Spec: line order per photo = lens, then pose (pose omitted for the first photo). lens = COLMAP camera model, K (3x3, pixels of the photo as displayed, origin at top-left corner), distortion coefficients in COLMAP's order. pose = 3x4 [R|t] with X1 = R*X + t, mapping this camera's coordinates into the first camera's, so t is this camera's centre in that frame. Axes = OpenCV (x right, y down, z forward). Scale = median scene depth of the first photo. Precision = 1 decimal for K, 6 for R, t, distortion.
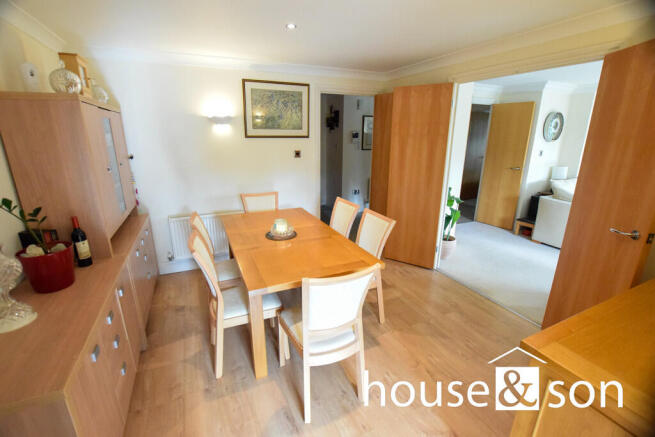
lens RADIAL K [[289.9, 0, 323.3], [0, 289.9, 216.7], [0, 0, 1]] dist [-0.035359, 0.005877]
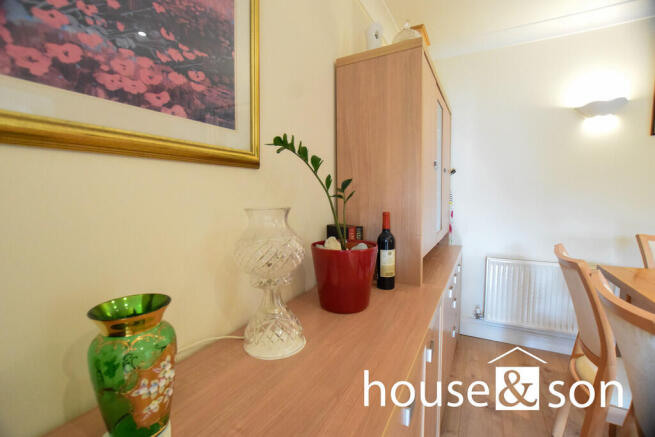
lens RADIAL K [[289.9, 0, 323.3], [0, 289.9, 216.7], [0, 0, 1]] dist [-0.035359, 0.005877]
pose [[0.596595, 0.050754, -0.800936, -0.397284], [-0.210305, 0.973010, -0.094992, 0.106305], [0.774497, 0.225113, 0.591167, 0.455596]]
